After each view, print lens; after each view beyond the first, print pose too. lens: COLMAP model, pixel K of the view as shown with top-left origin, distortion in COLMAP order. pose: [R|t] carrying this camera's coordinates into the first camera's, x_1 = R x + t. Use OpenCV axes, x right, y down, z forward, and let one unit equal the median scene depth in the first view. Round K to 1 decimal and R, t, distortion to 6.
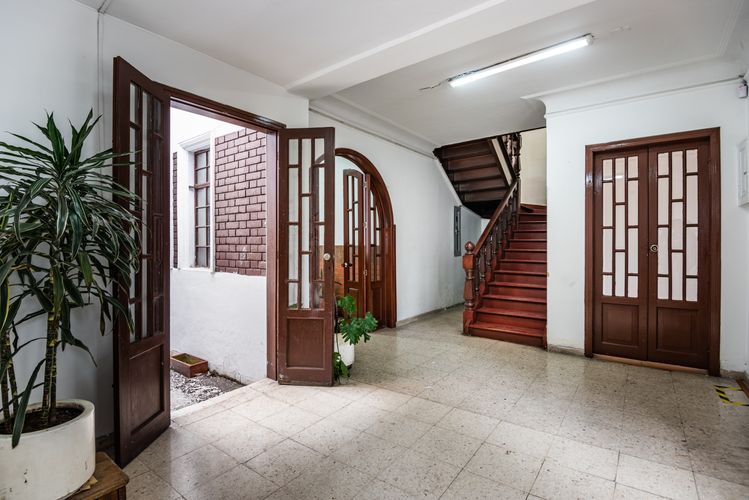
lens RADIAL K [[371.3, 0, 409.8], [0, 371.3, 249.0], [0, 0, 1]] dist [0.015993, -0.004513]
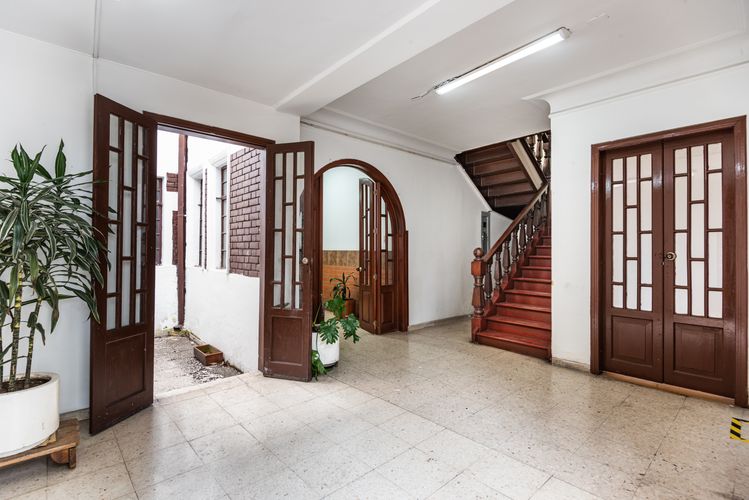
lens RADIAL K [[371.3, 0, 419.8], [0, 371.3, 248.1], [0, 0, 1]] dist [0.015993, -0.004513]
pose [[0.979214, 0.005600, -0.202751, 0.248346], [-0.009455, 0.999792, -0.018050, 0.000734], [0.202608, 0.019592, 0.979064, 0.008896]]
